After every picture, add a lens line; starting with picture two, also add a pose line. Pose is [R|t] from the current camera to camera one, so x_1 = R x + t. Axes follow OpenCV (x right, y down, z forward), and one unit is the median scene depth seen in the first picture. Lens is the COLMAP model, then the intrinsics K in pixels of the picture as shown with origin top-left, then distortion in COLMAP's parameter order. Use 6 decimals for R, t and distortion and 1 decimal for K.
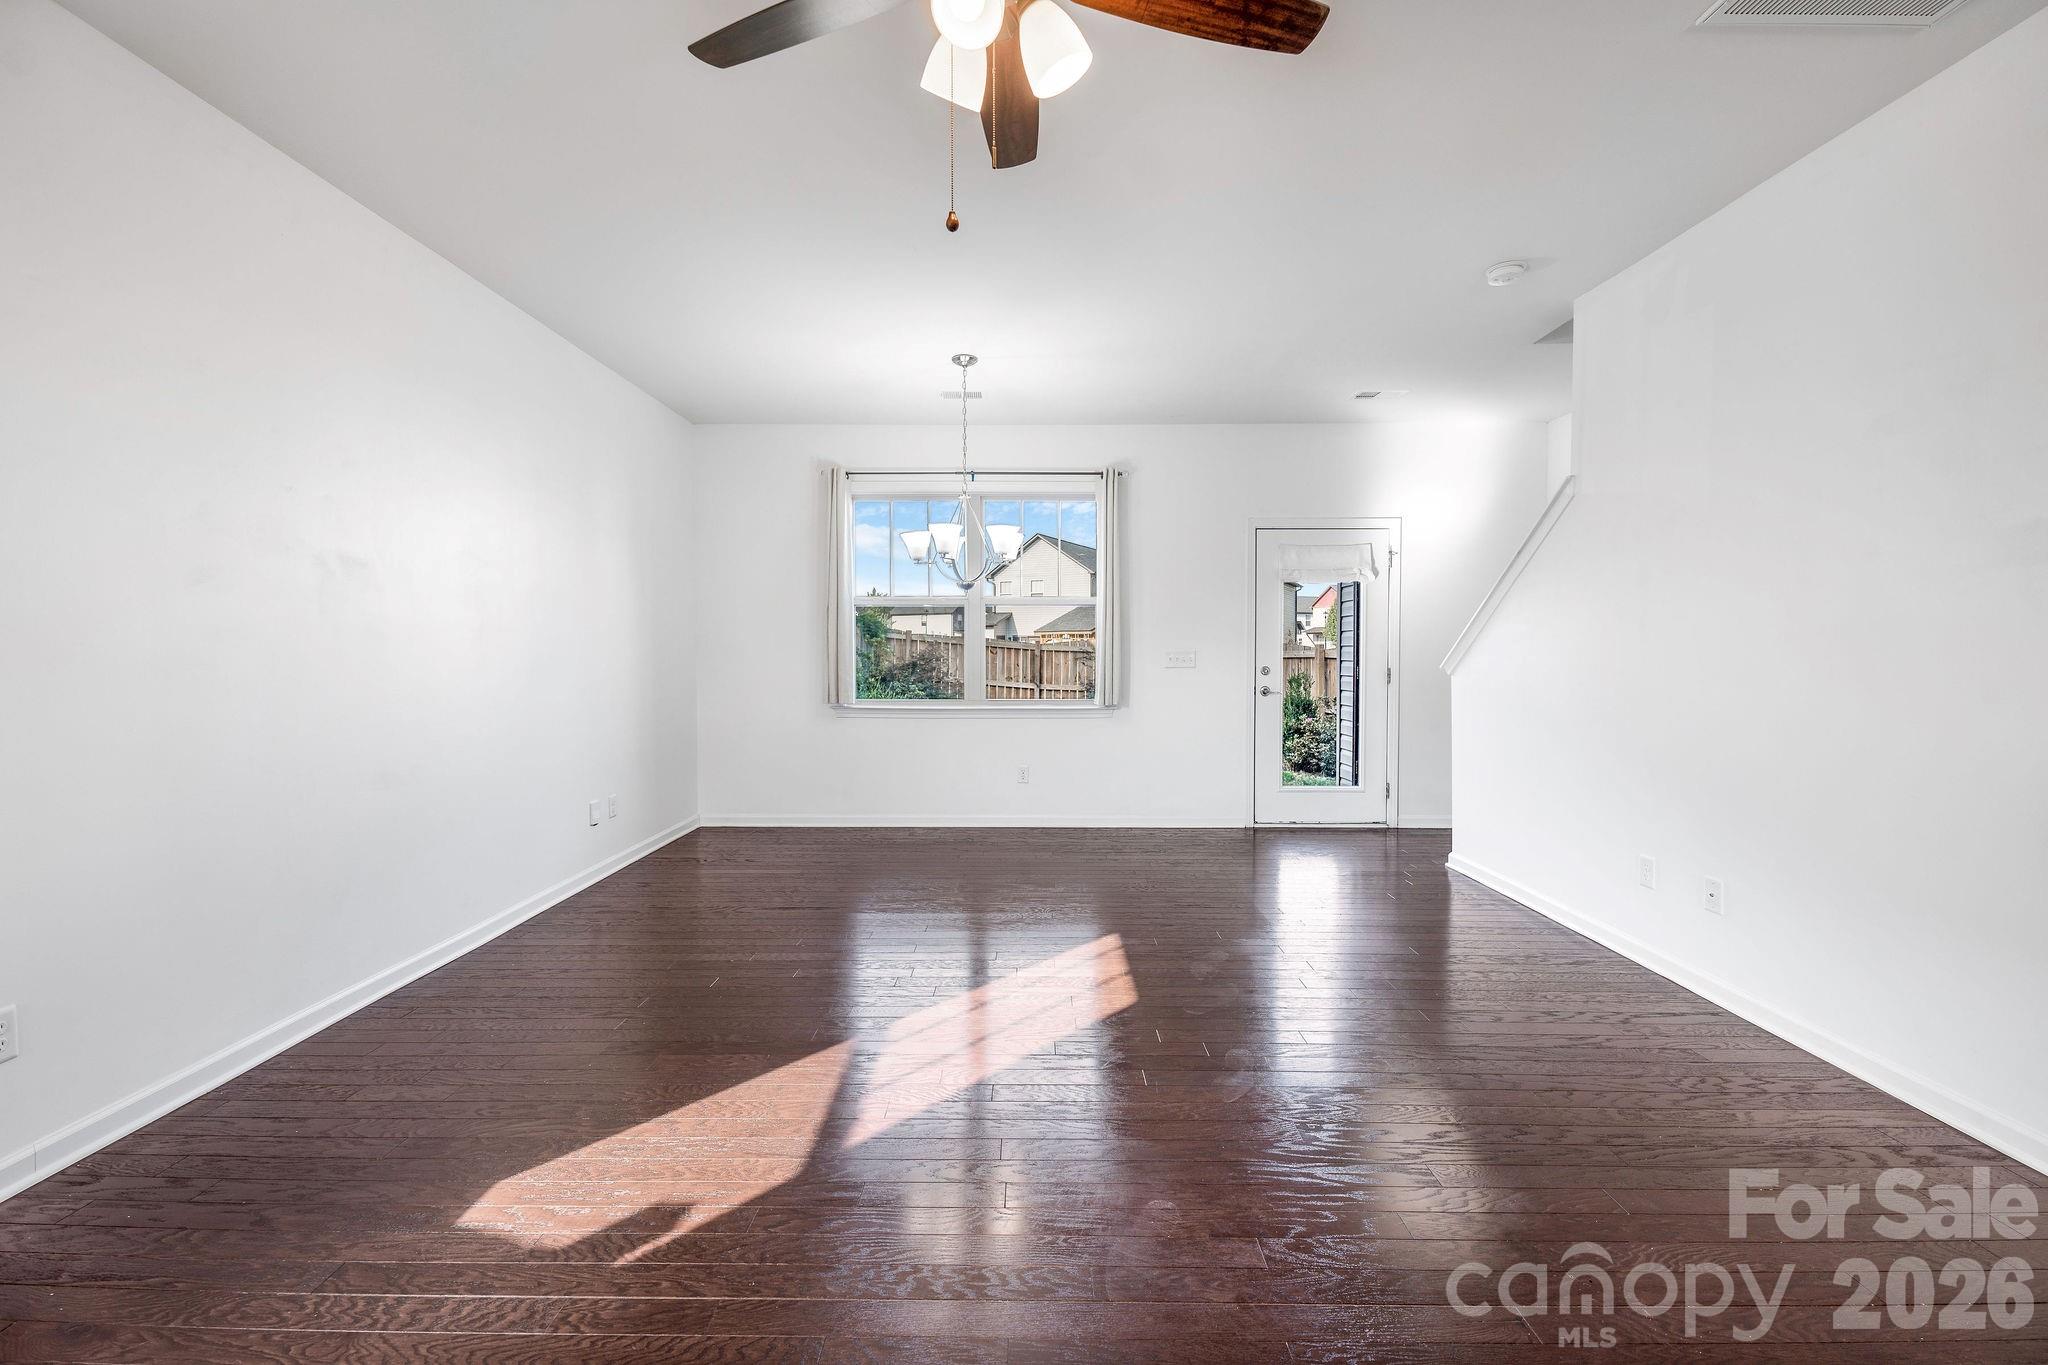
lens RADIAL K [[812.7, 0, 1024.0], [0, 812.7, 682.5], [0, 0, 1]] dist [-0.001017, -0.004001]
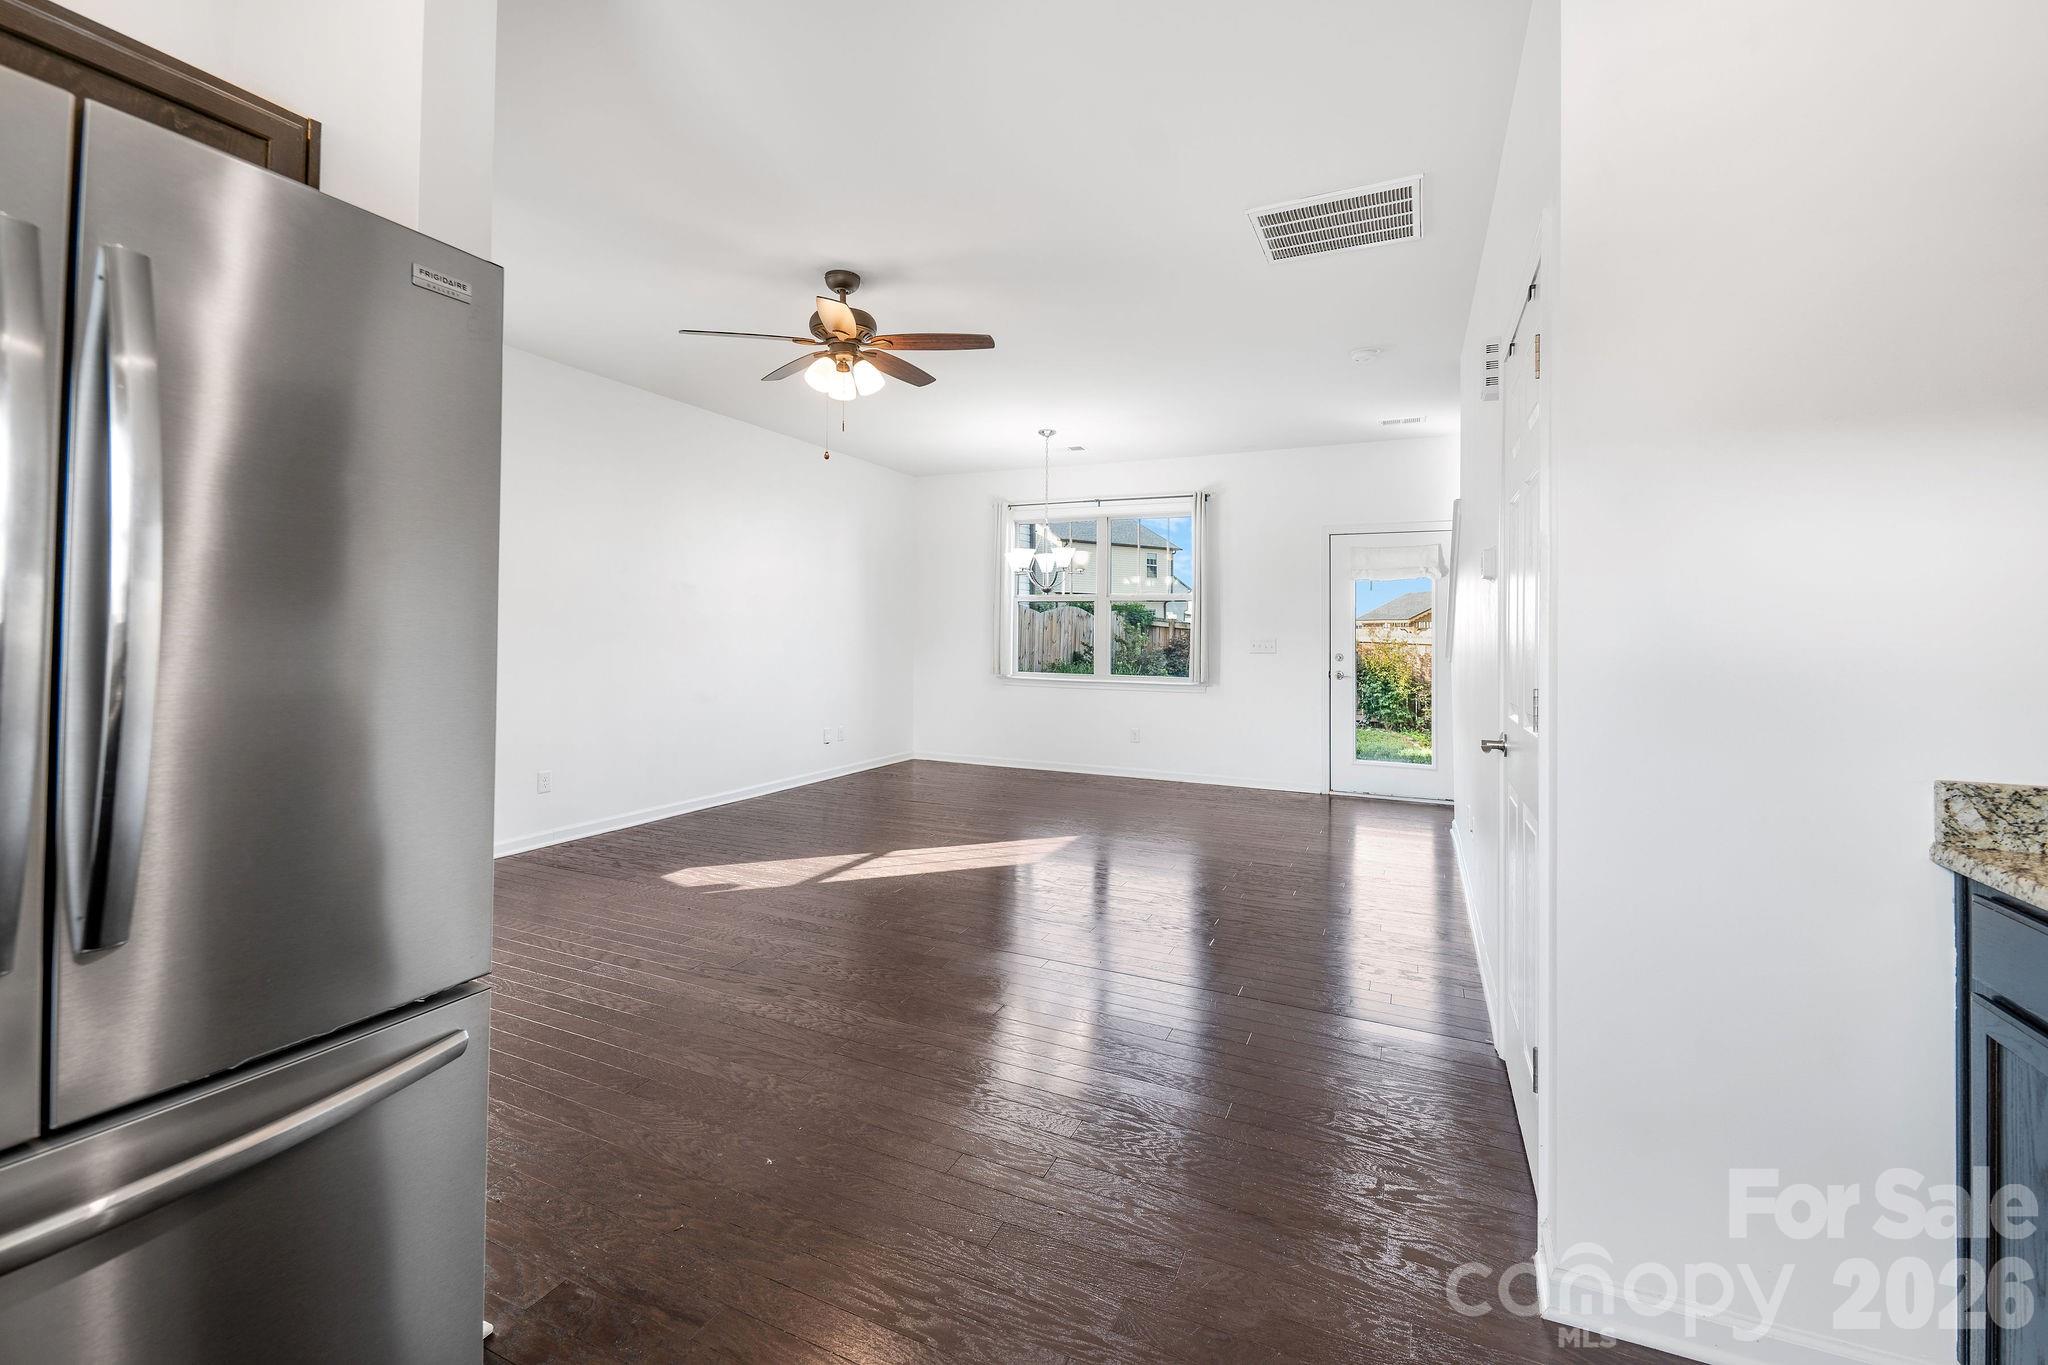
lens RADIAL K [[834.5, 0, 1018.1], [0, 834.5, 624.4], [0, 0, 1]] dist [0.001127, 0.000121]
pose [[0.909835, 0.007960, -0.414894, 0.371012], [-0.030809, 0.998352, -0.048407, 0.010756], [0.413825, 0.056825, 0.908581, -0.259413]]
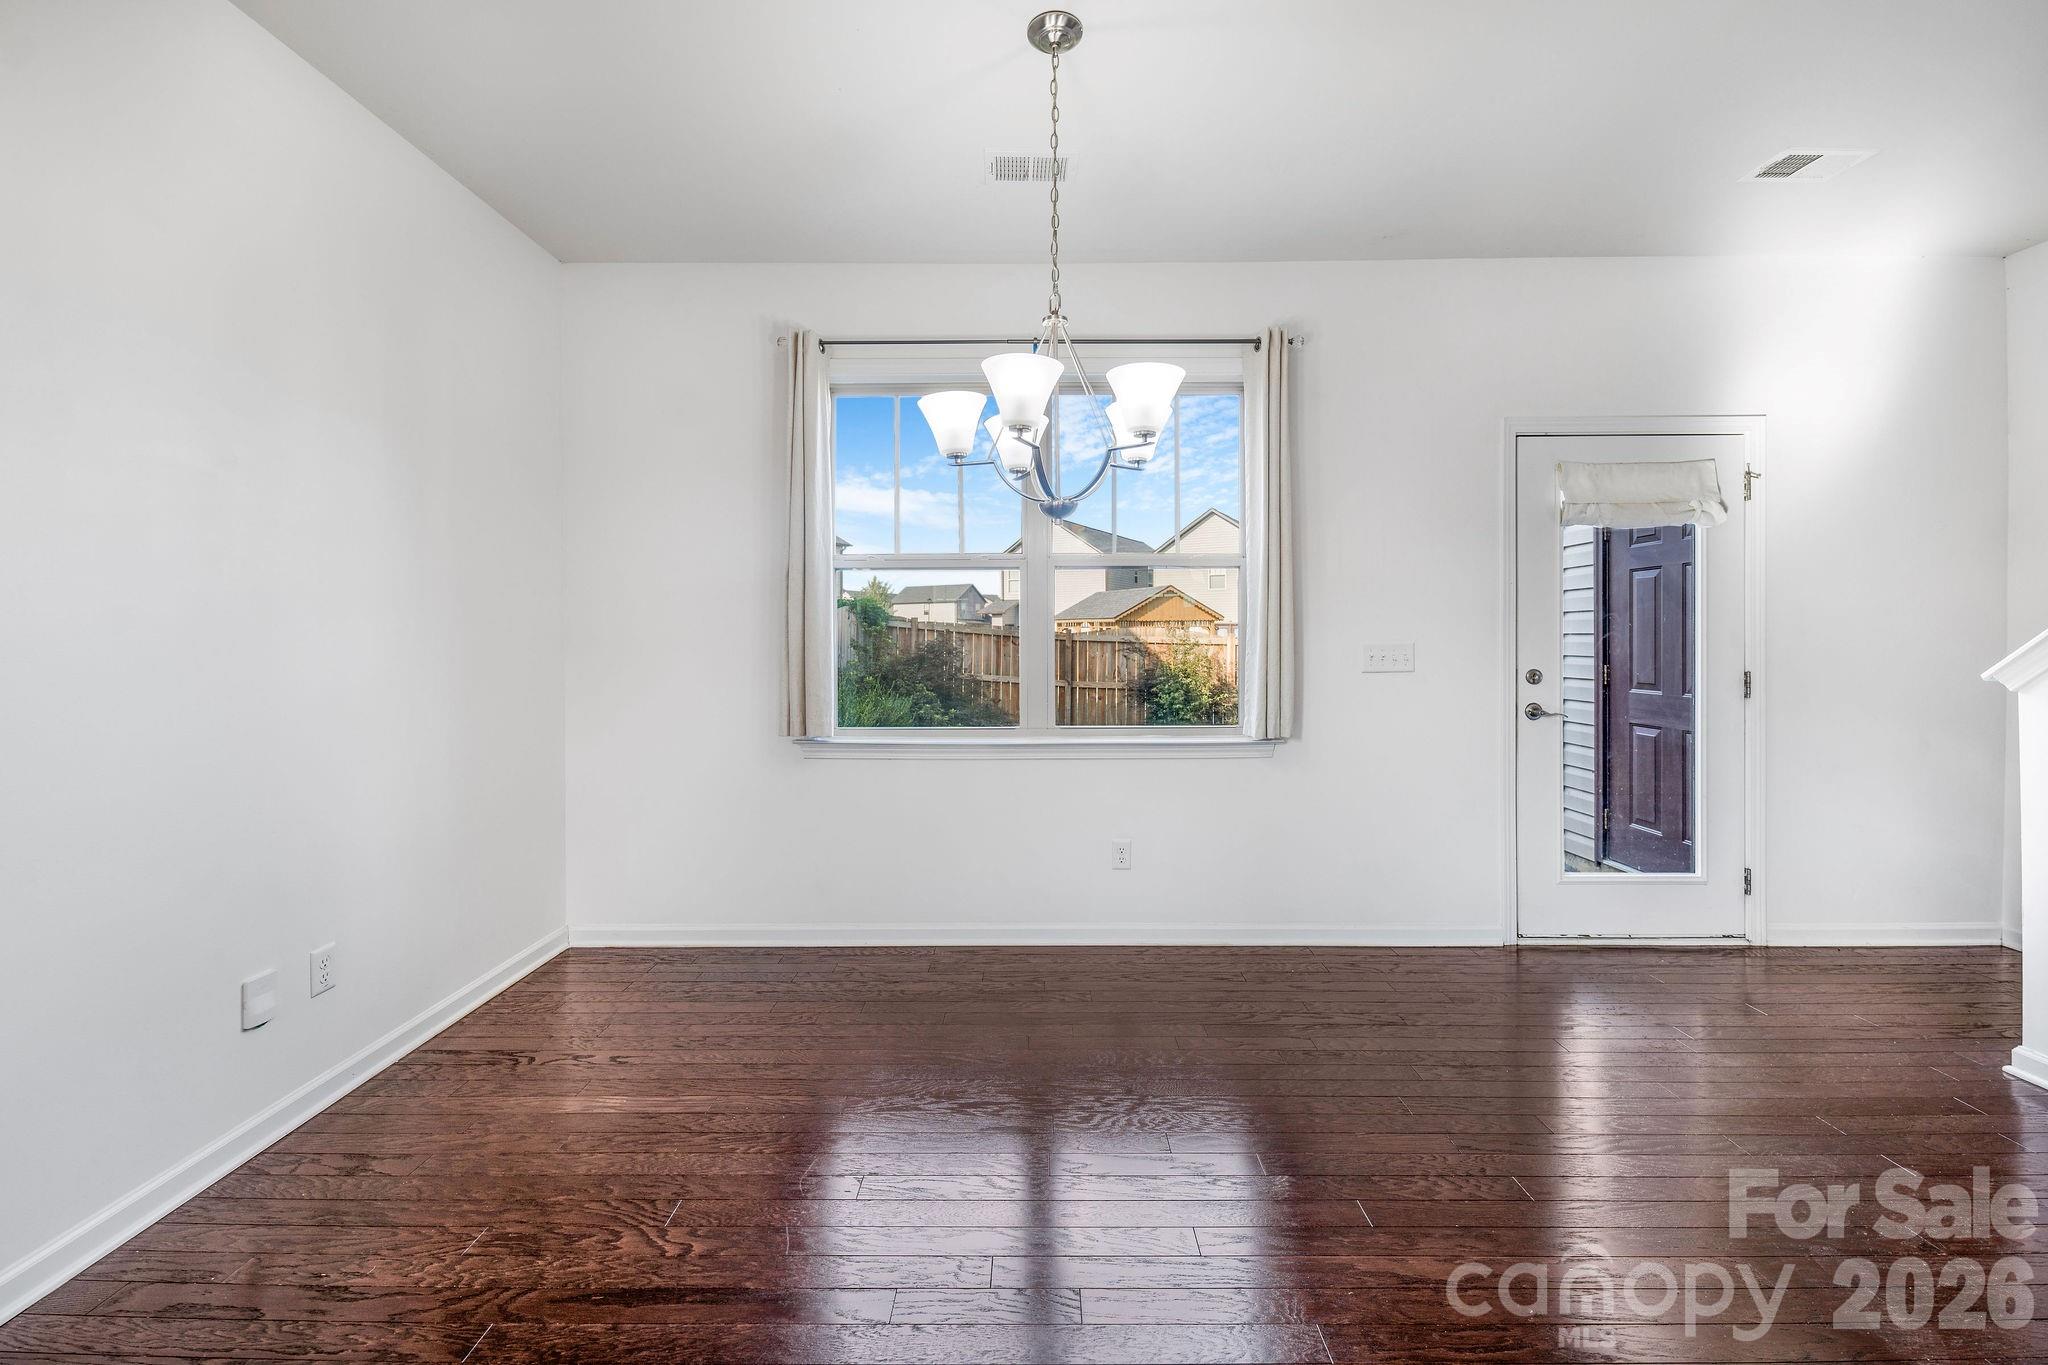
lens RADIAL K [[837.2, 0, 1029.6], [0, 837.2, 647.3], [0, 0, 1]] dist [0.018034, -0.008458]
pose [[0.999991, -0.004128, 0.000996, -0.067353], [0.004157, 0.999524, -0.030571, -0.018561], [-0.000869, 0.030574, 0.999532, 0.389447]]
